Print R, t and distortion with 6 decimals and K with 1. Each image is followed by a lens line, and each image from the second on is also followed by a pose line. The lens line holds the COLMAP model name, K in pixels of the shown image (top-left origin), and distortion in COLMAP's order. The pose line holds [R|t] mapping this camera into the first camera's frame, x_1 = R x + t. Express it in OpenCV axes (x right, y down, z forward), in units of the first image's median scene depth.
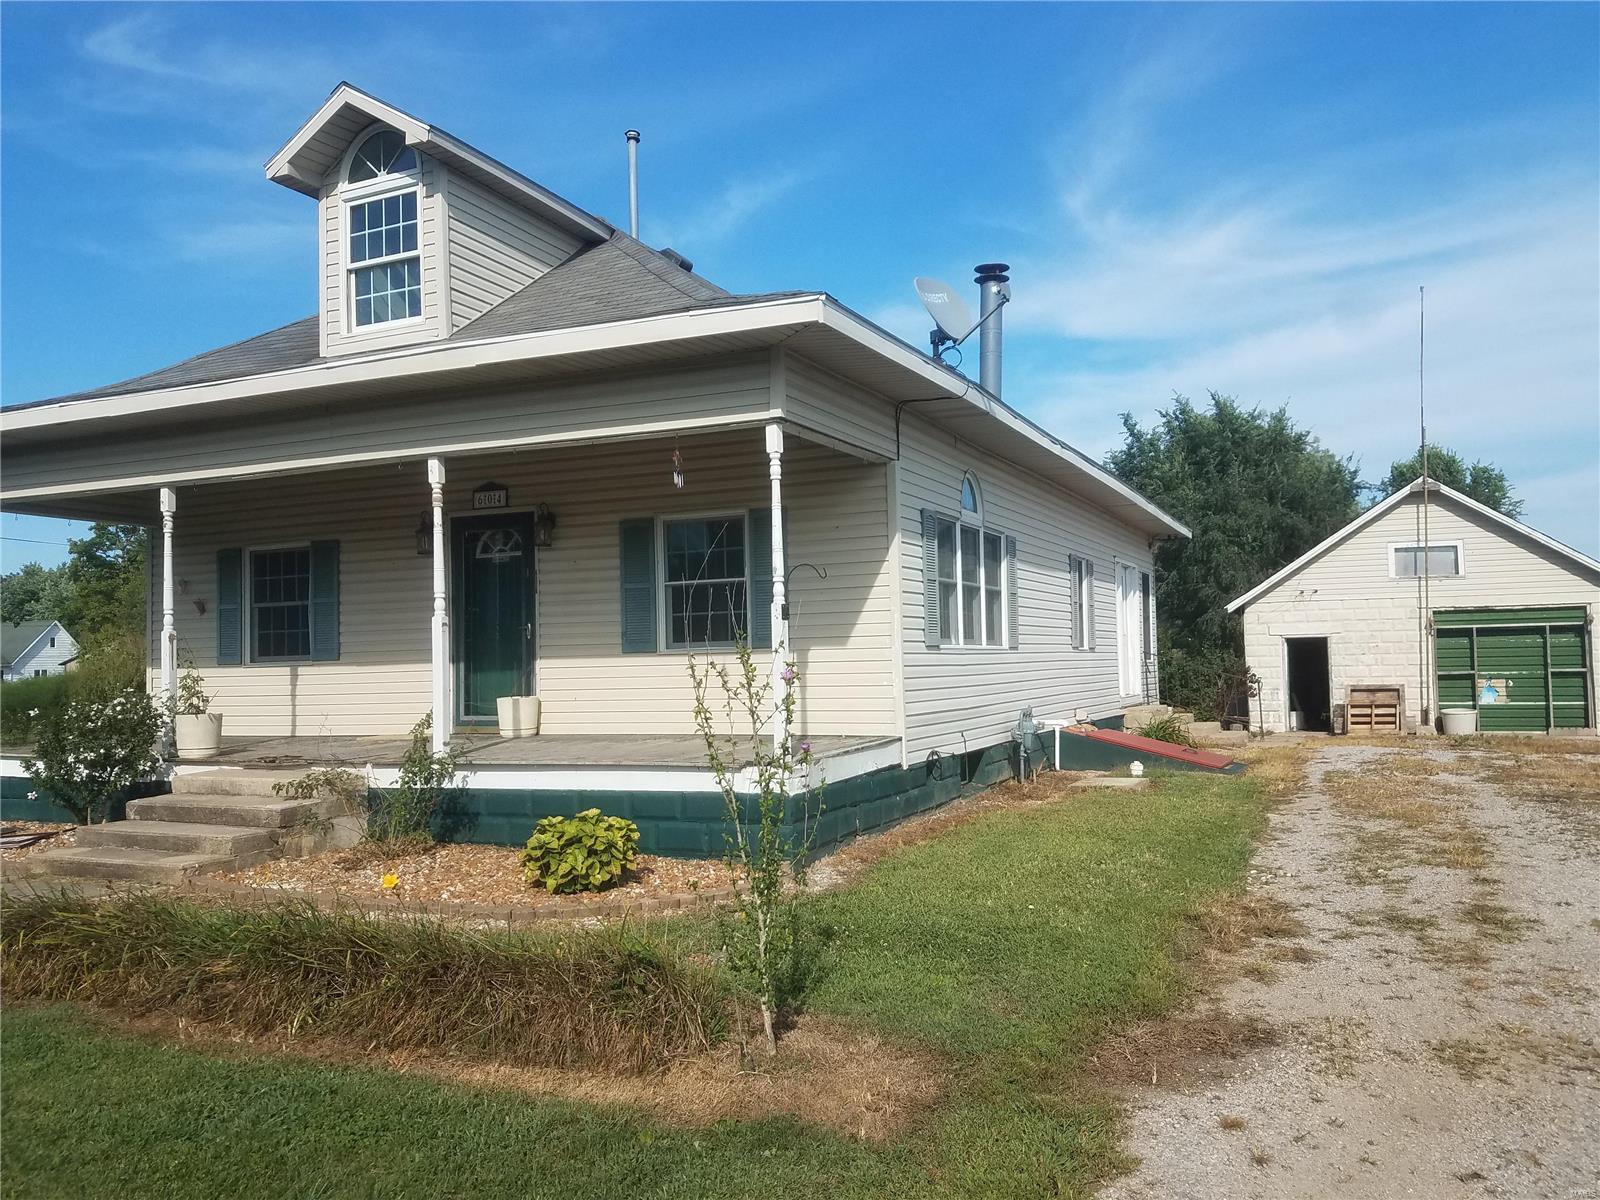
lens RADIAL K [[1239.0, 0, 800.0], [0, 1239.0, 600.0], [0, 0, 1]] dist [0.151454, -0.217854]
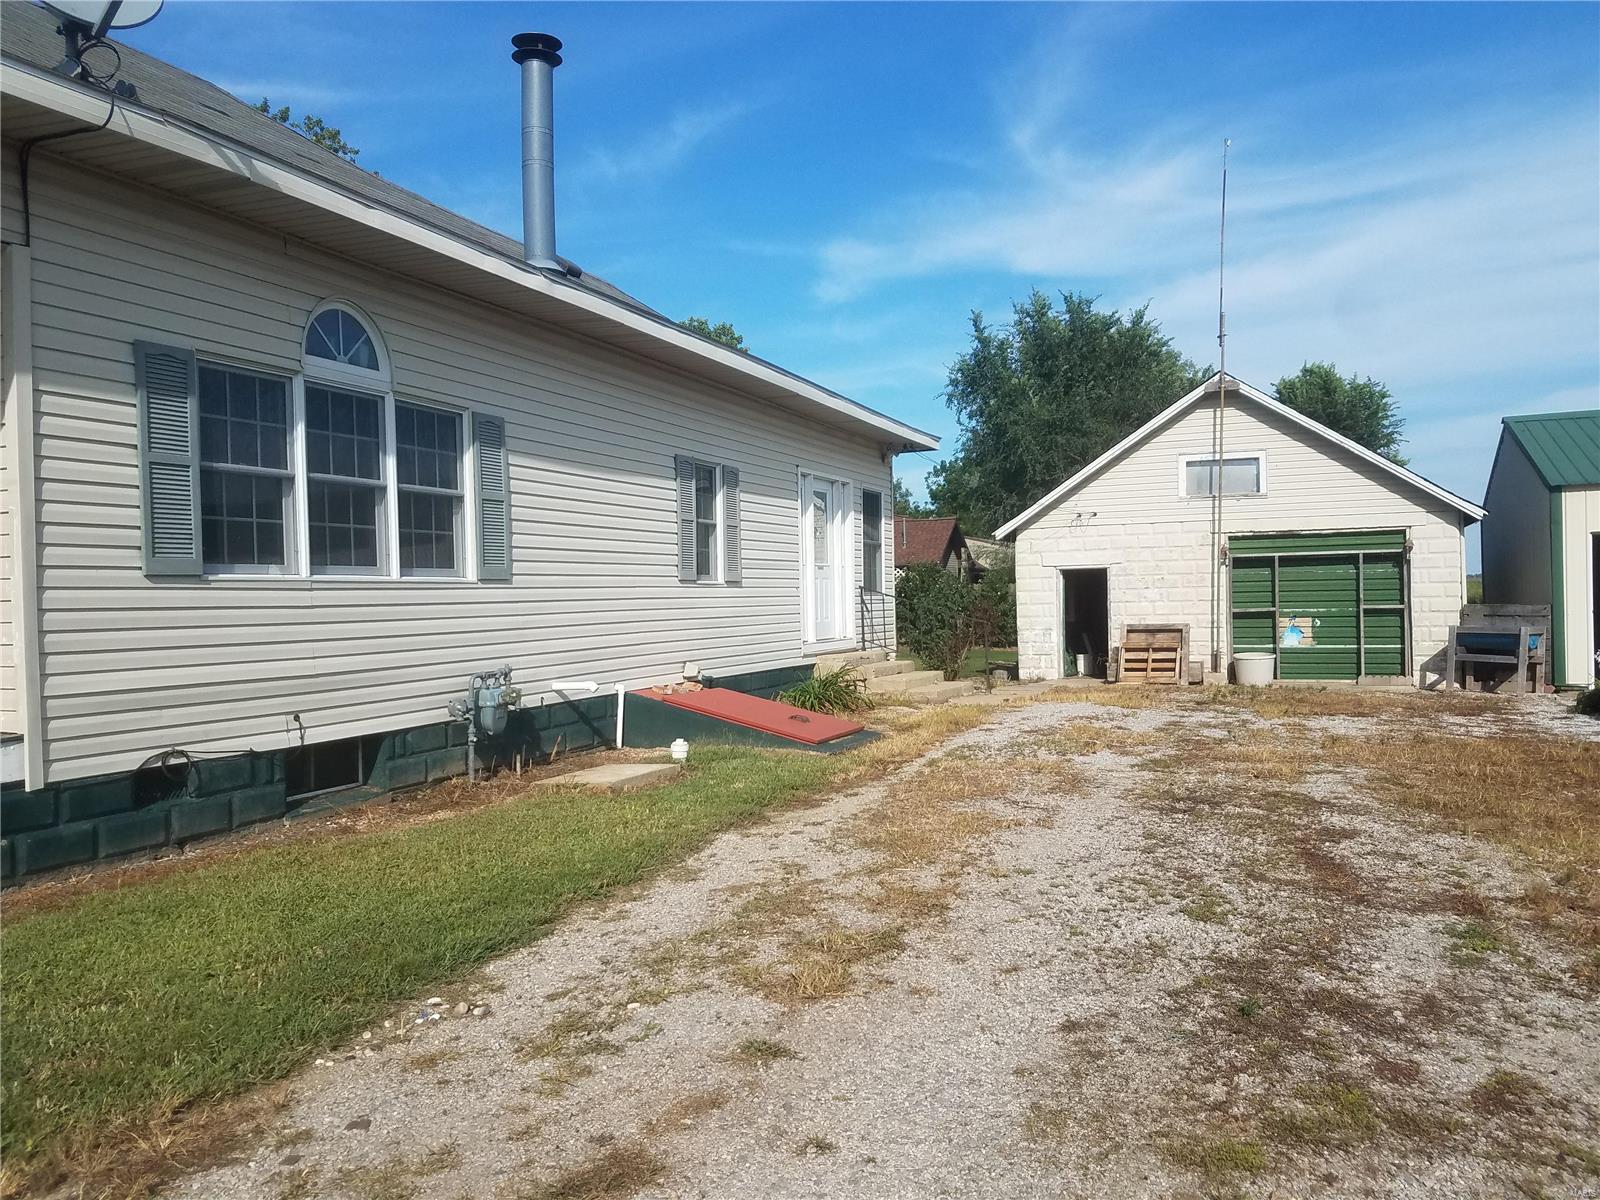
lens RADIAL K [[1160.5, 0, 800.0], [0, 1160.5, 600.0], [0, 0, 1]] dist [0.177432, -0.361350]
pose [[0.999993, 0.000668, 0.003621, 0.217633], [-0.000860, 0.998575, 0.053353, 0.009409], [-0.003580, -0.053355, 0.998569, 0.223708]]
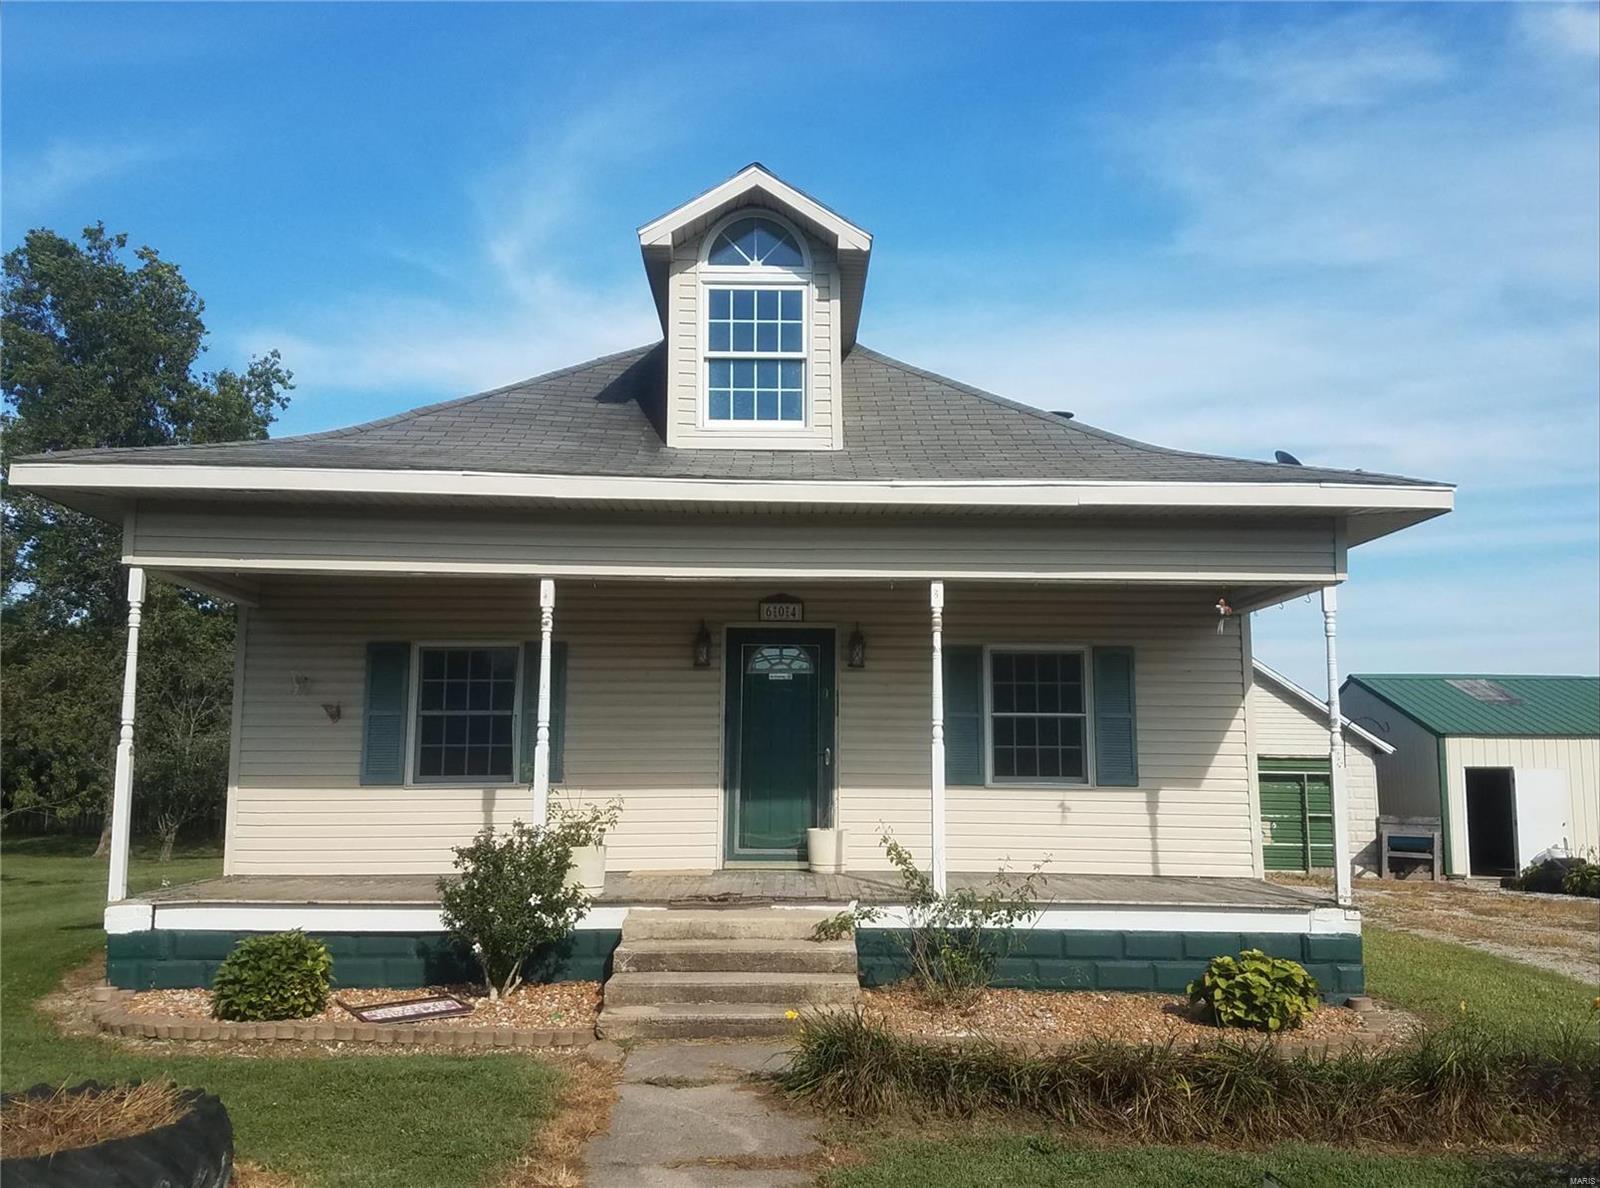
lens RADIAL K [[1426.3, 0, 800.0], [0, 1426.3, 594.0], [0, 0, 1]] dist [0.246675, -0.003508]
pose [[0.895738, 0.081993, 0.436955, -0.394900], [-0.046321, 0.994709, -0.091696, 0.001644], [-0.442162, 0.061895, 0.894797, 0.023346]]
